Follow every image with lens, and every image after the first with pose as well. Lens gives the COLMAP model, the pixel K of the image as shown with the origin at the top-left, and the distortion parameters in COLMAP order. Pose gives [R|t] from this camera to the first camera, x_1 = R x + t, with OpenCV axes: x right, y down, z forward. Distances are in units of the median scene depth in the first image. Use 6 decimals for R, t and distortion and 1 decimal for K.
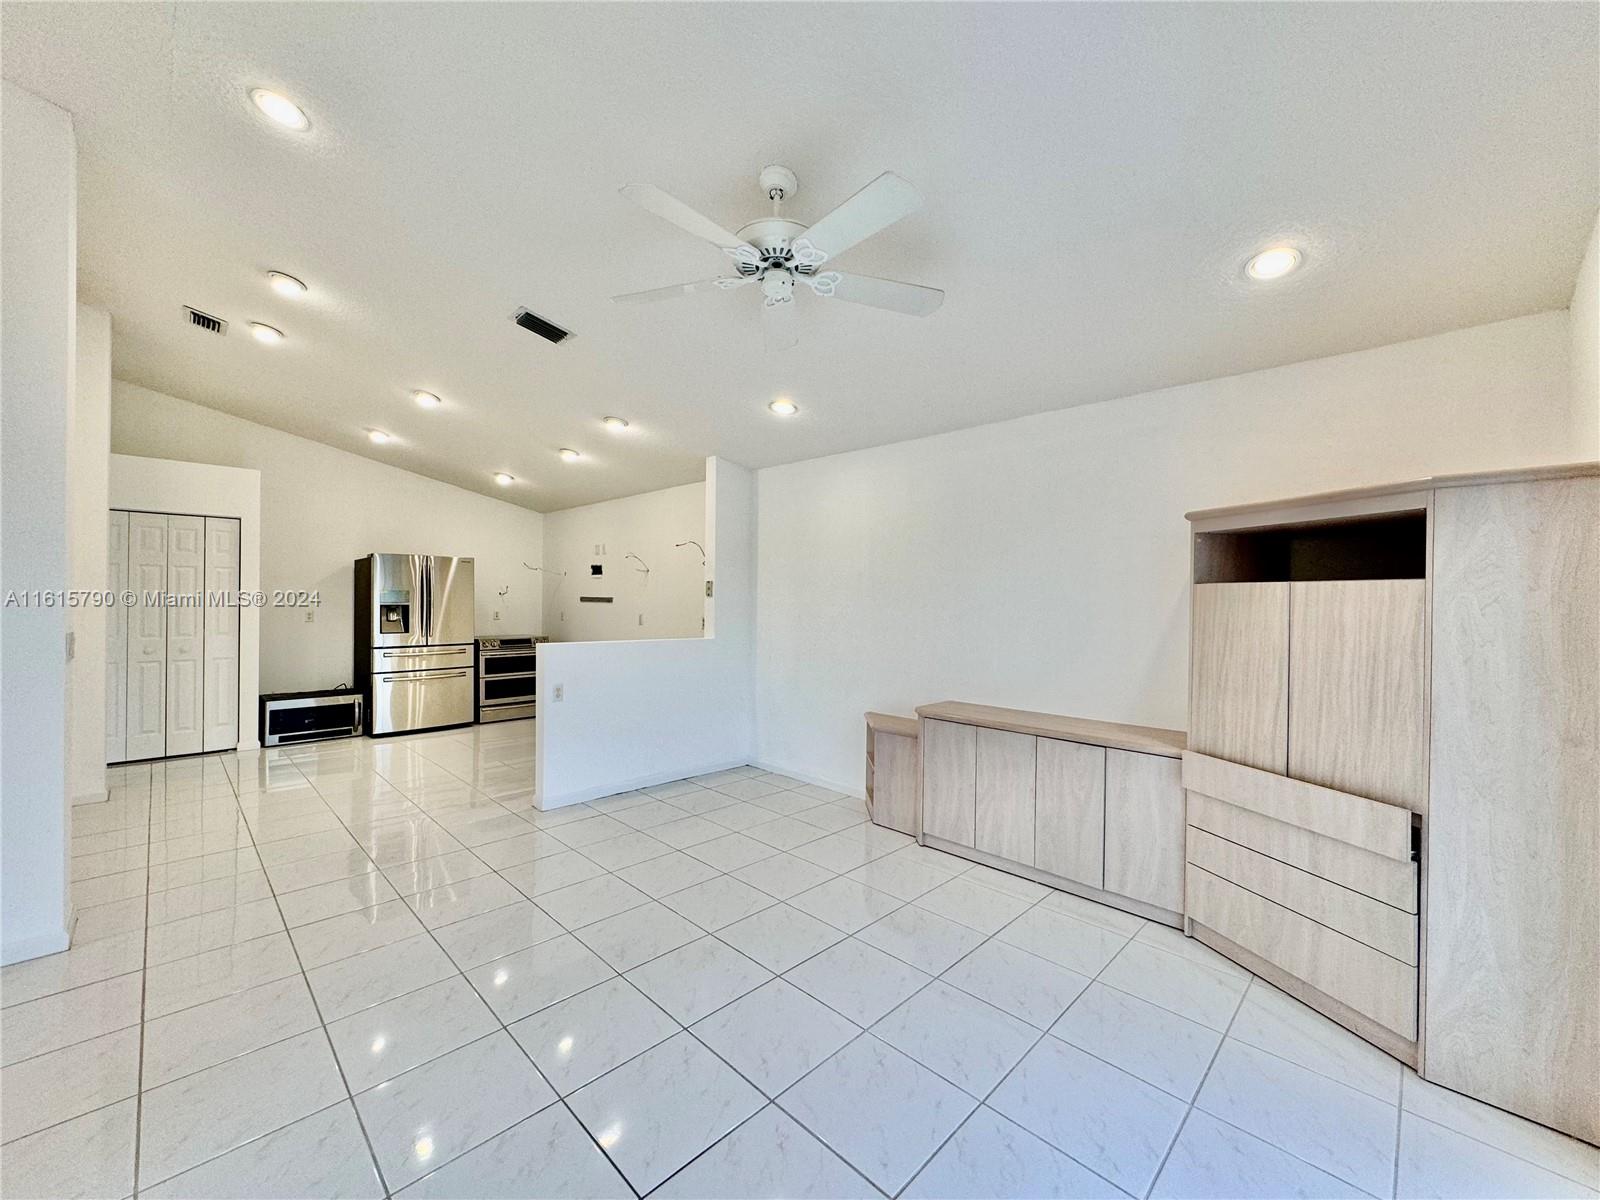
lens RADIAL K [[640.6, 0, 800.5], [0, 640.6, 599.3], [0, 0, 1]] dist [0.003098, -0.000940]
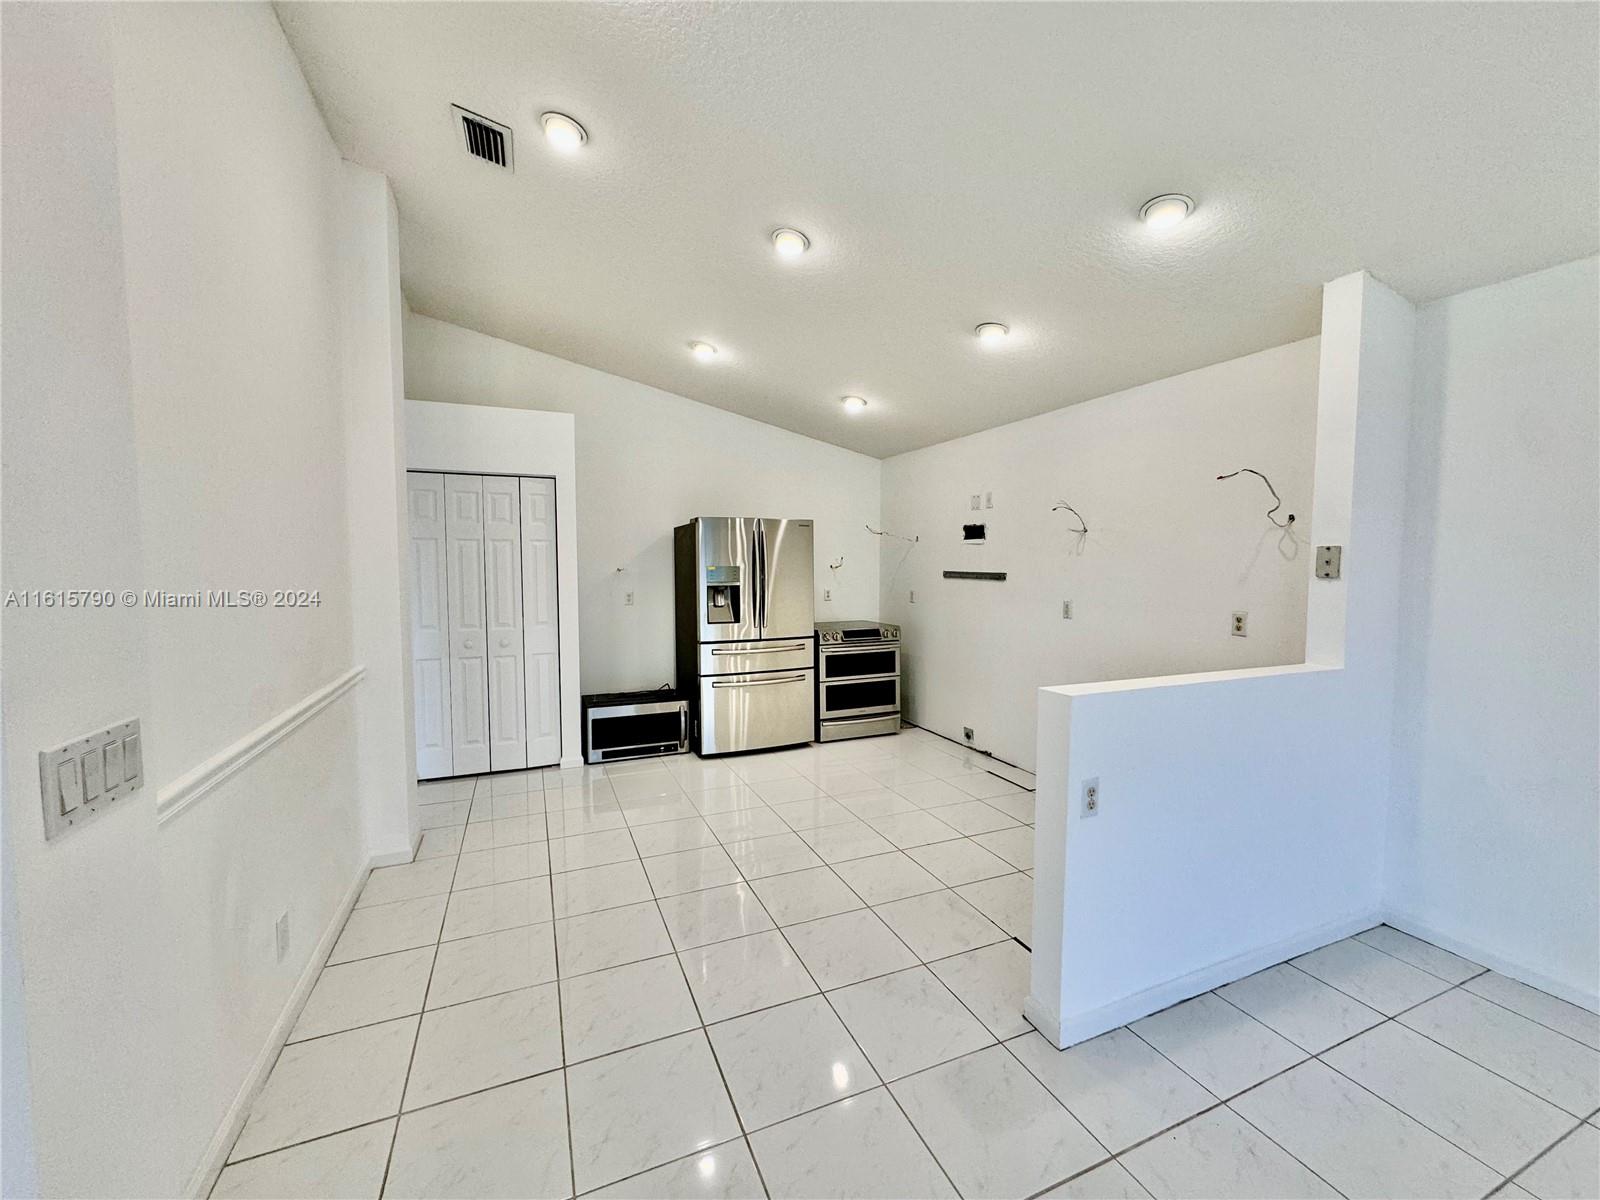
lens RADIAL K [[640.6, 0, 799.8], [0, 640.6, 597.3], [0, 0, 1]] dist [0.003098, -0.000940]
pose [[0.927121, 0.016854, -0.374384, -0.272019], [0.006880, 0.998054, 0.061970, -0.023536], [0.374700, -0.060029, 0.925201, 0.344249]]
